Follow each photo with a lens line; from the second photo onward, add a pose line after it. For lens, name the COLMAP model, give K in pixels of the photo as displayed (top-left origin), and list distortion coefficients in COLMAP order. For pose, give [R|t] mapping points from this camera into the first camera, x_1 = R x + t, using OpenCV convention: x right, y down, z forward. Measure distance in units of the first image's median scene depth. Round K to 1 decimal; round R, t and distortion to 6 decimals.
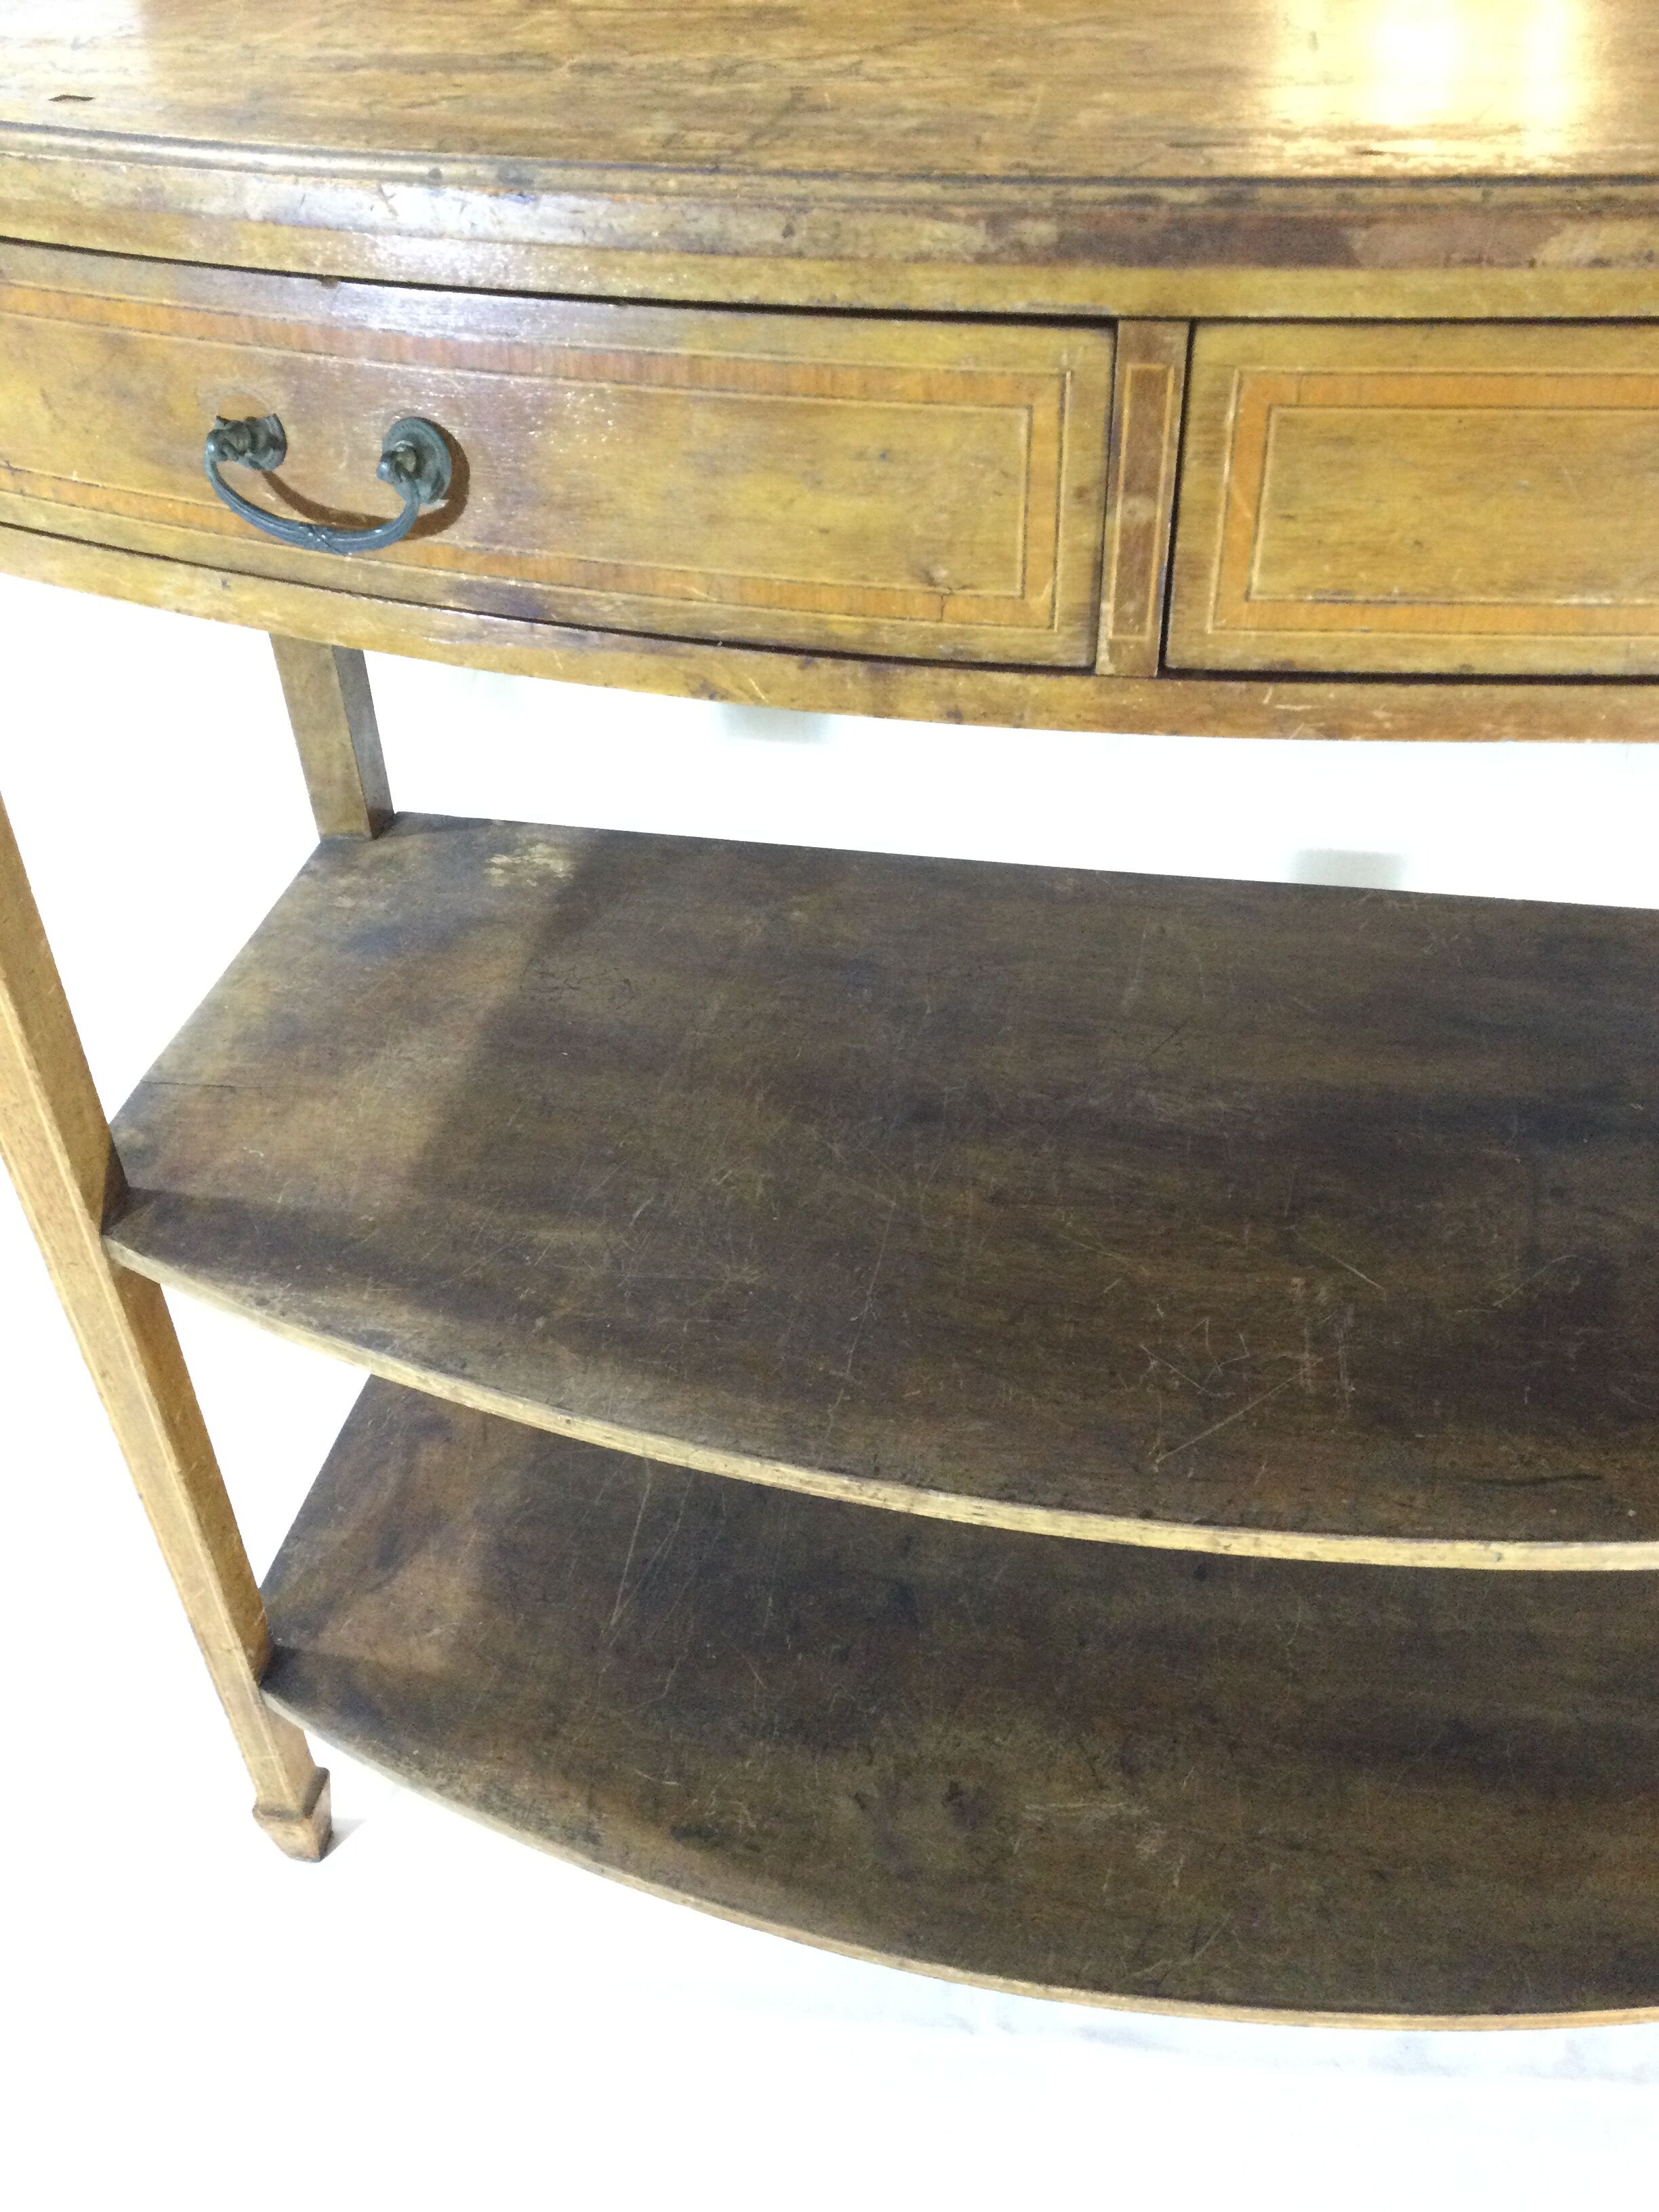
lens RADIAL K [[1987.9, 0, 837.5], [0, 1987.9, 1104.5], [0, 0, 1]] dist [0.149983, -0.301238]
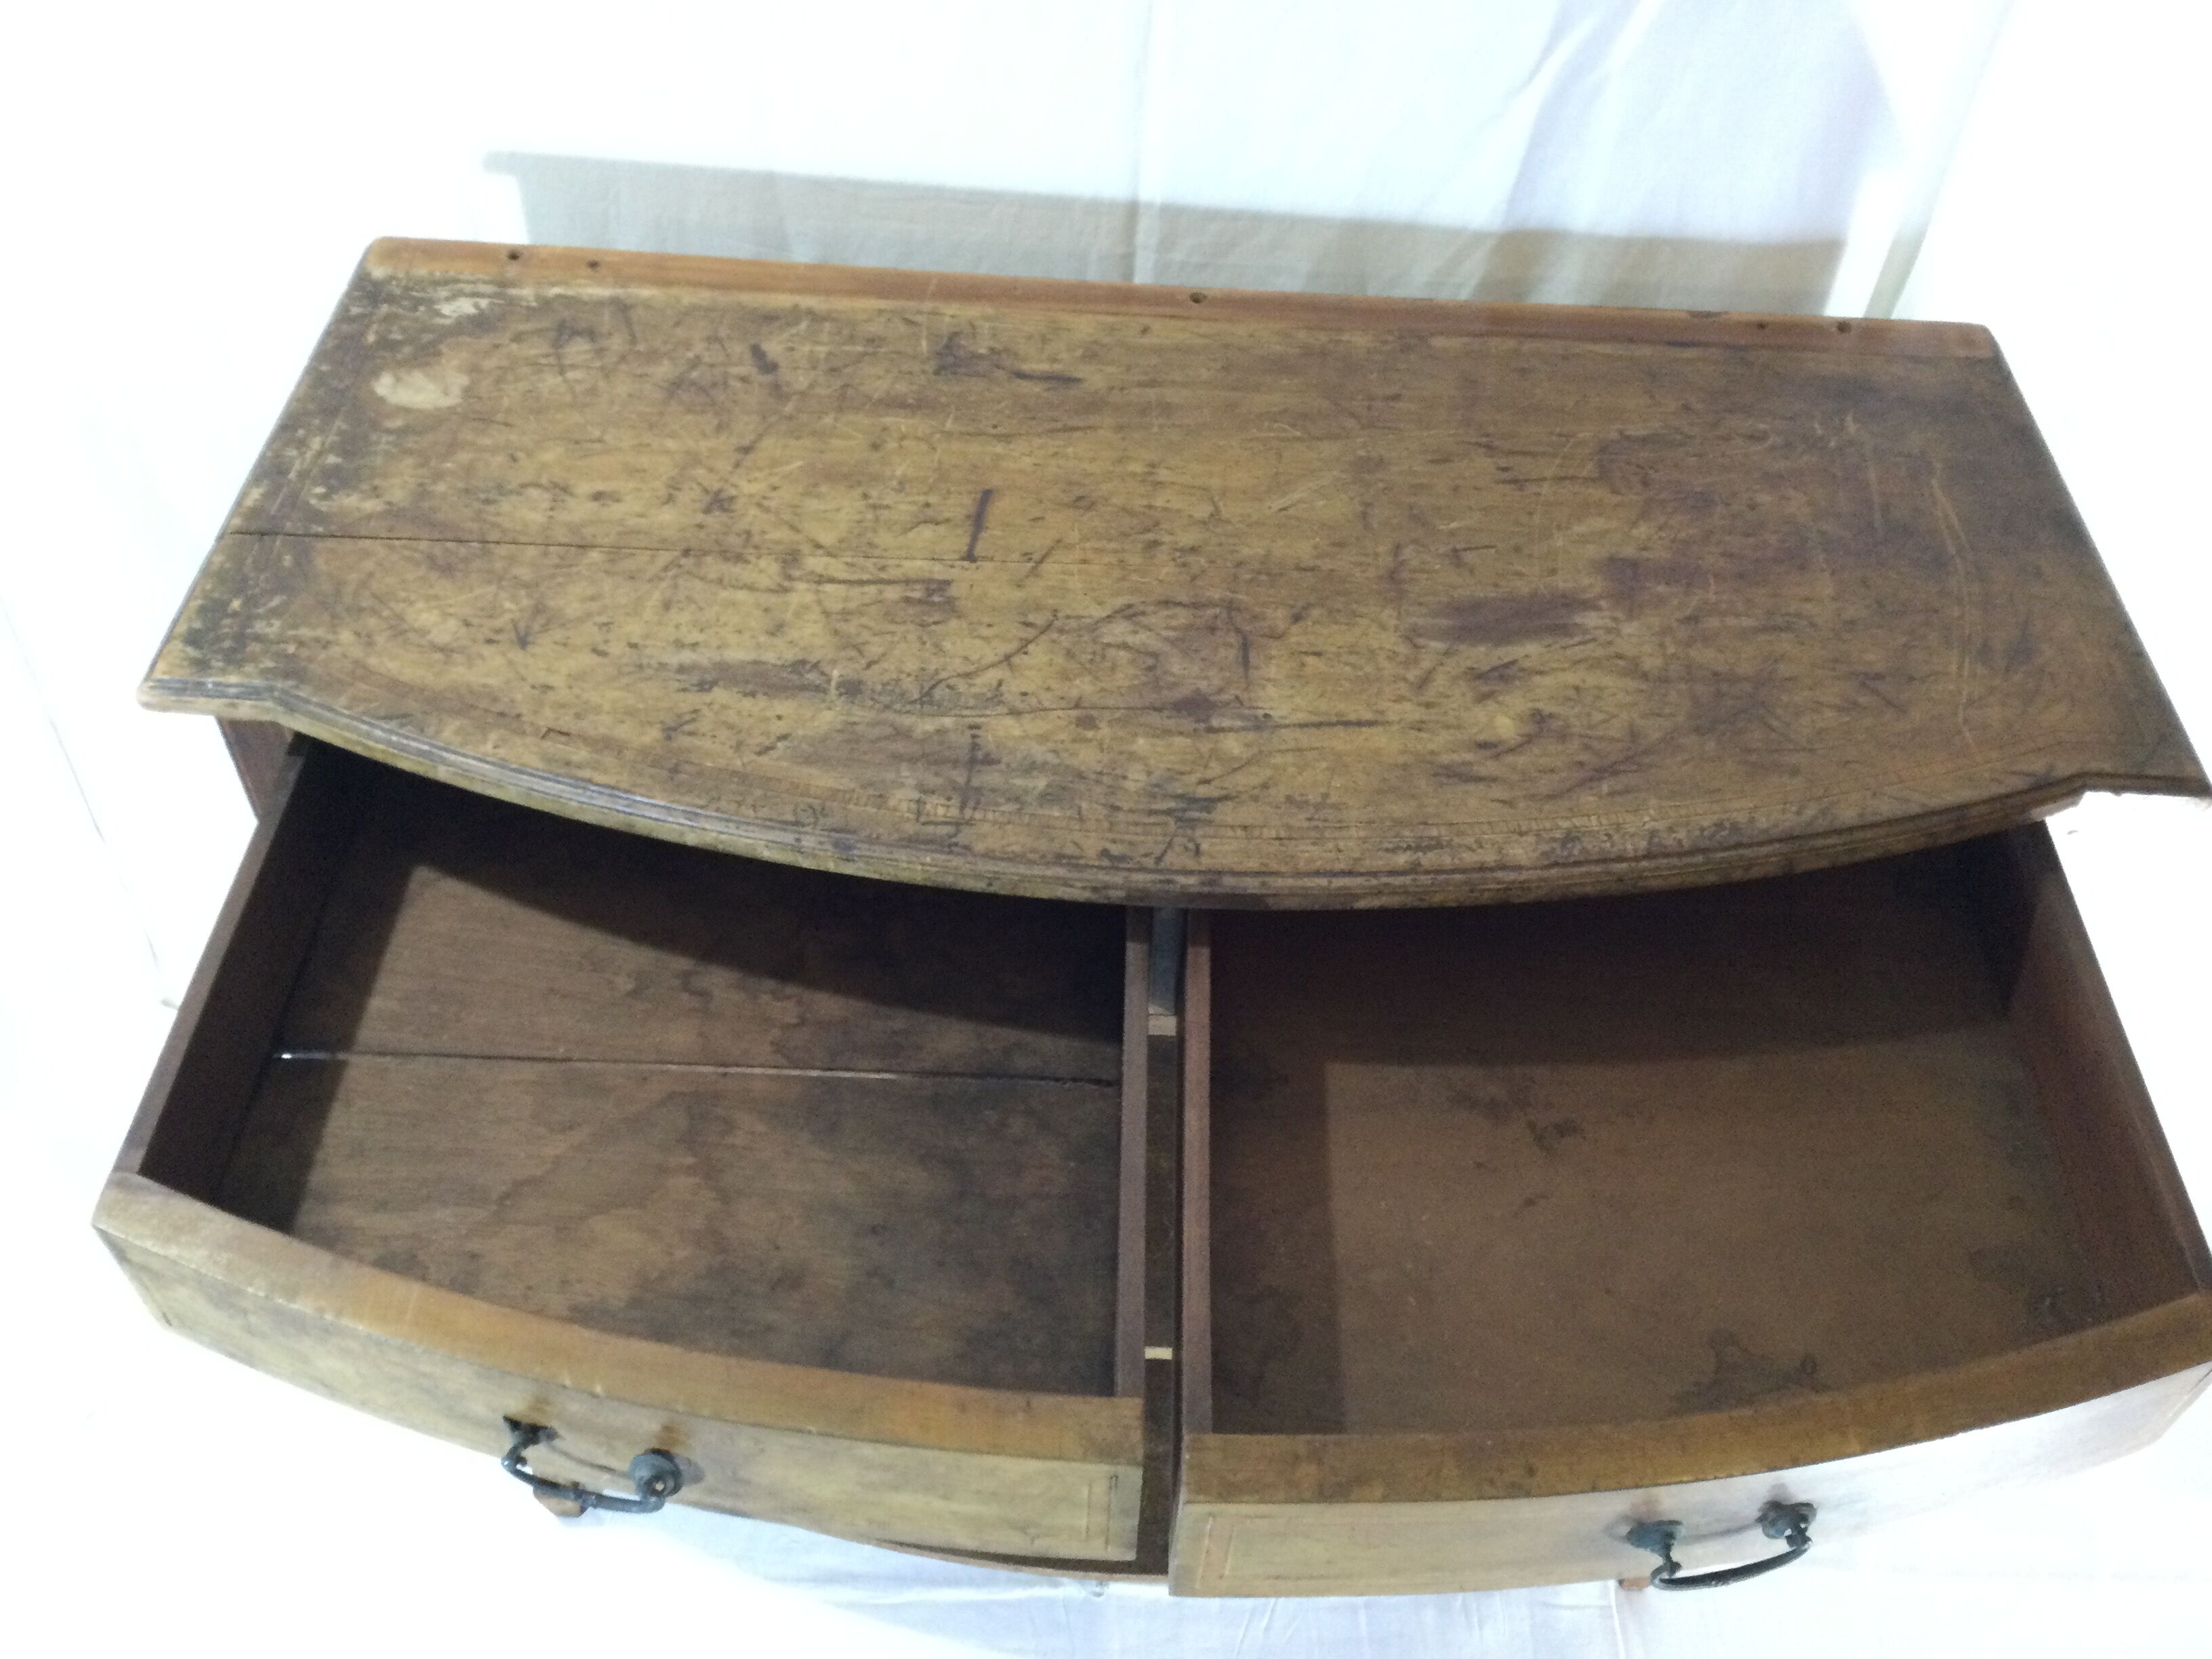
lens RADIAL K [[1987.9, 0, 1109.2], [0, 1987.9, 818.3], [0, 0, 1]] dist [0.149983, -0.301238]
pose [[0.987590, -0.058690, 0.145673, -0.117086], [0.036304, 0.987739, 0.151832, -0.486027], [-0.152798, -0.144659, 0.977613, -0.565240]]
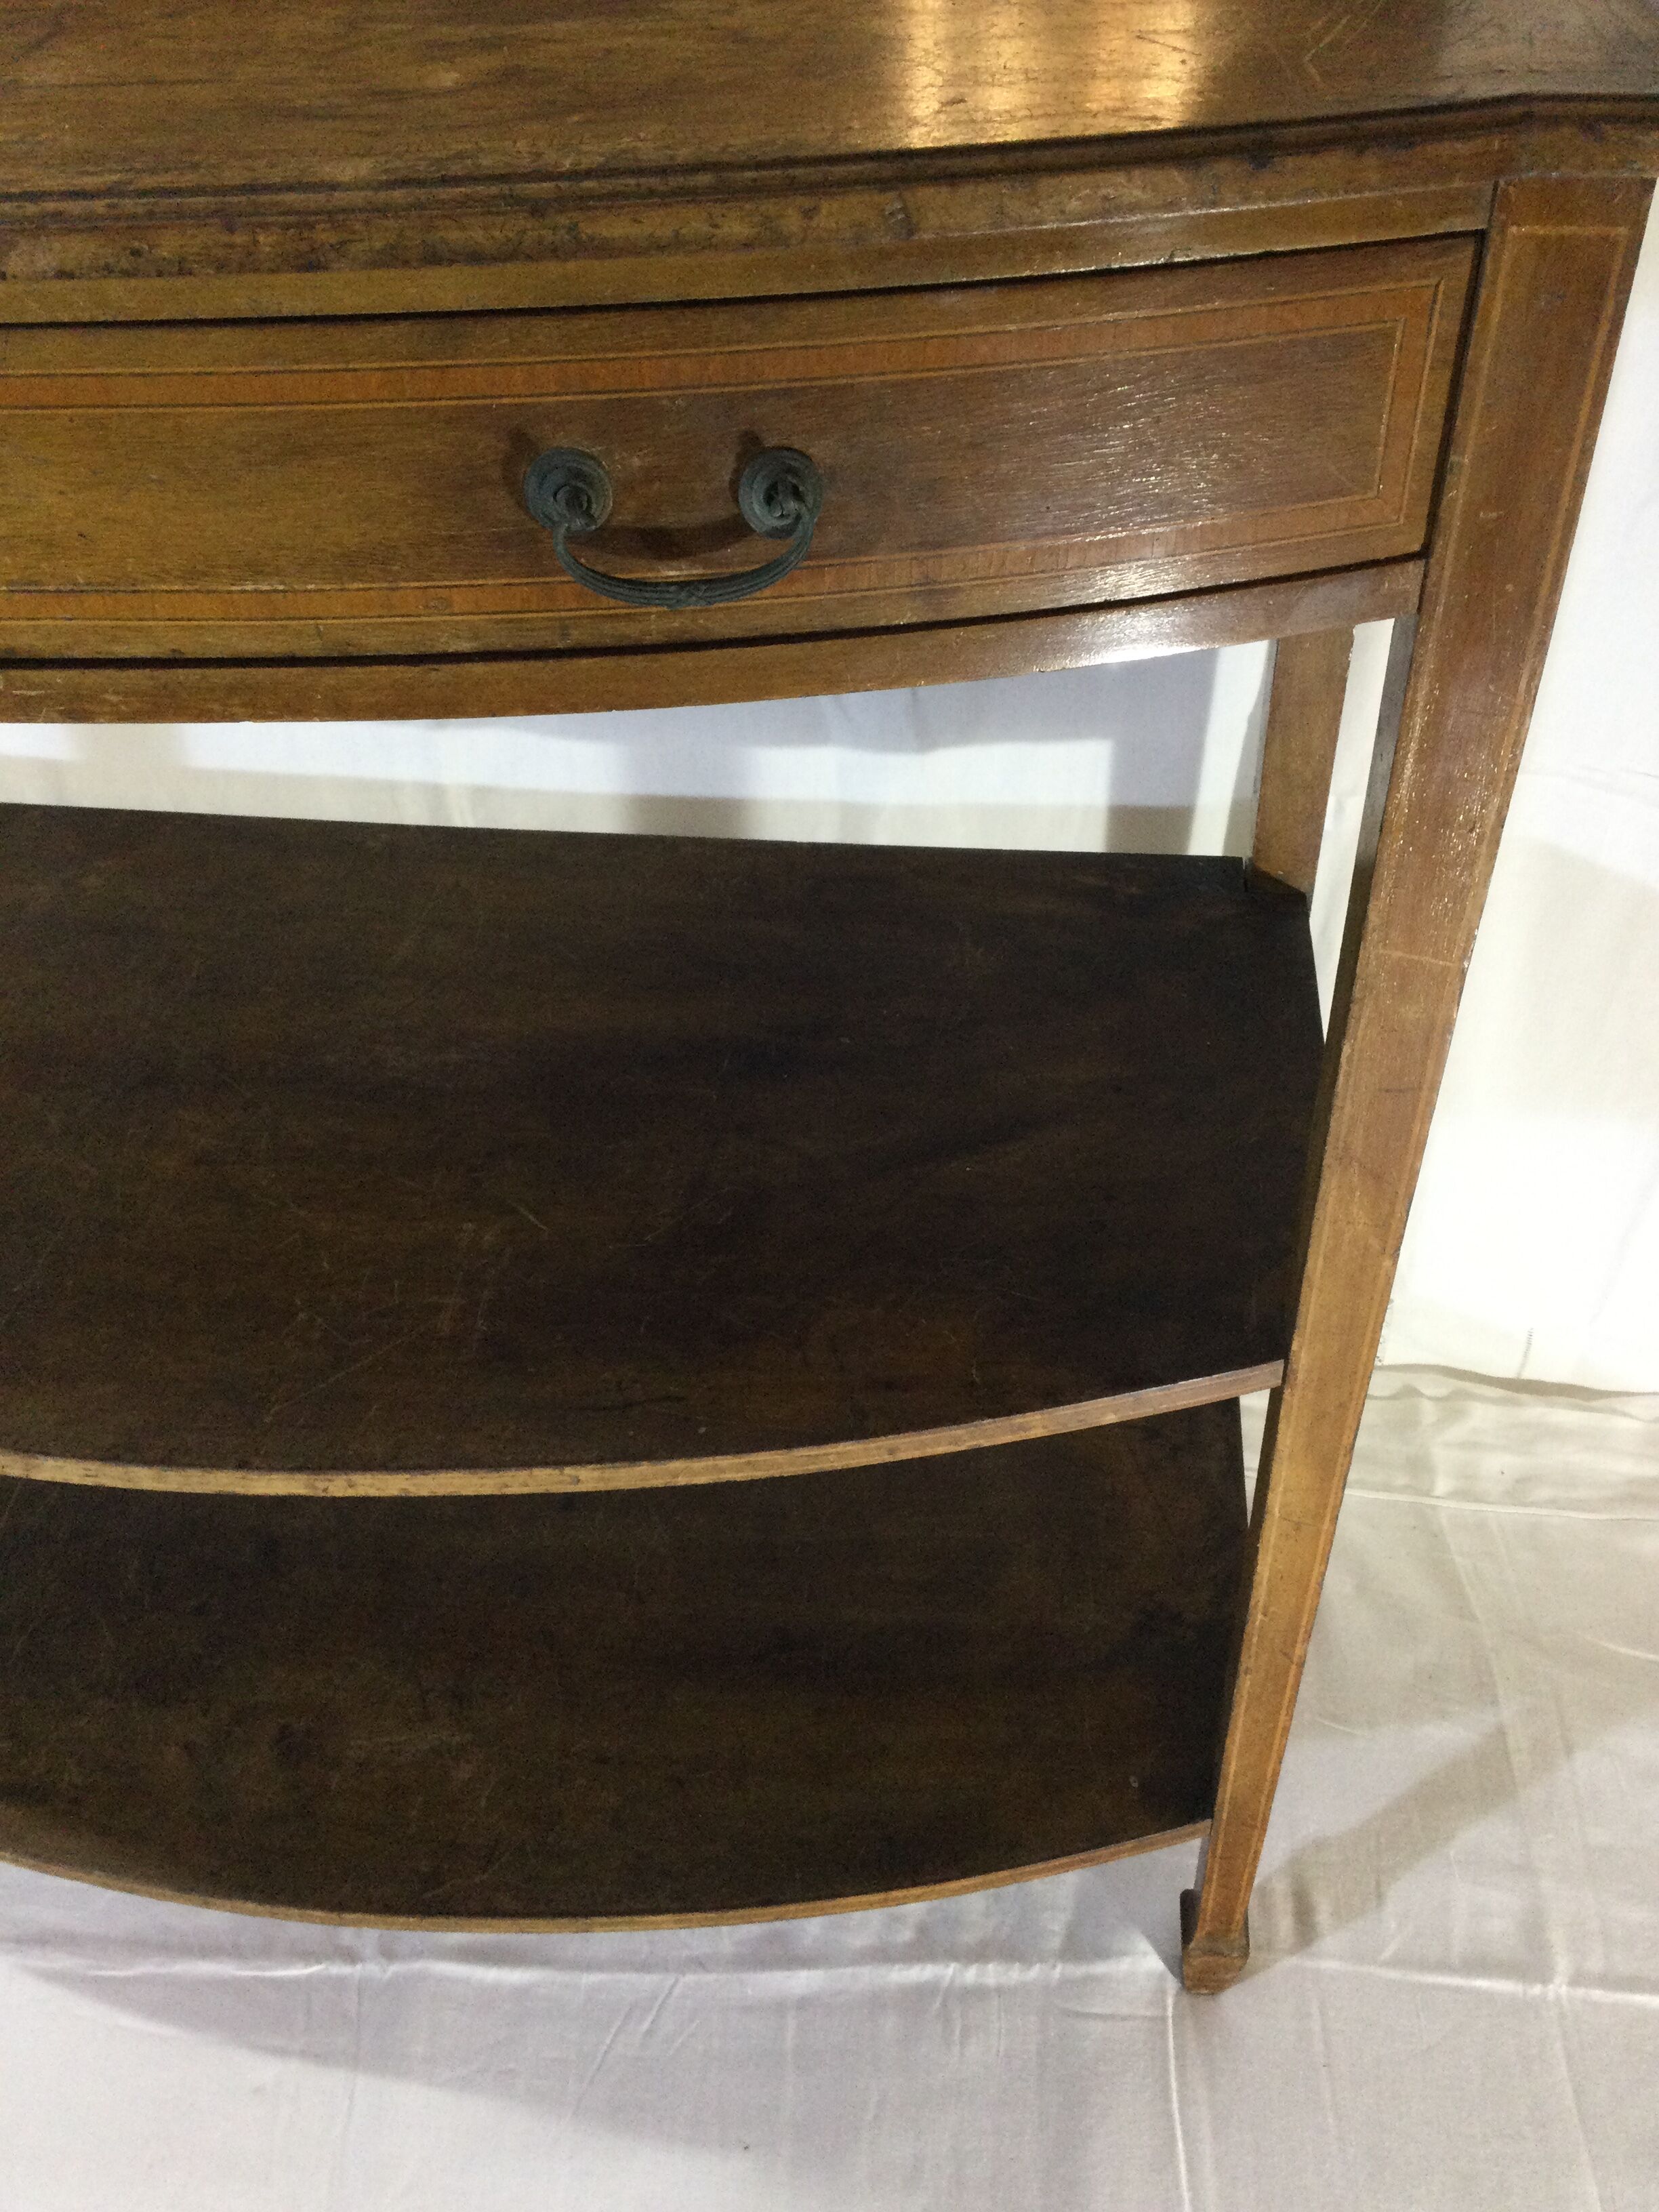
lens RADIAL K [[2000.7, 0, 839.8], [0, 2000.7, 1107.4], [0, 0, 1]] dist [0.139529, -0.279218]
pose [[0.996864, -0.047126, 0.063572, 0.403537], [0.044897, 0.998341, 0.036044, -0.002670], [-0.065165, -0.033077, 0.997326, -0.054108]]
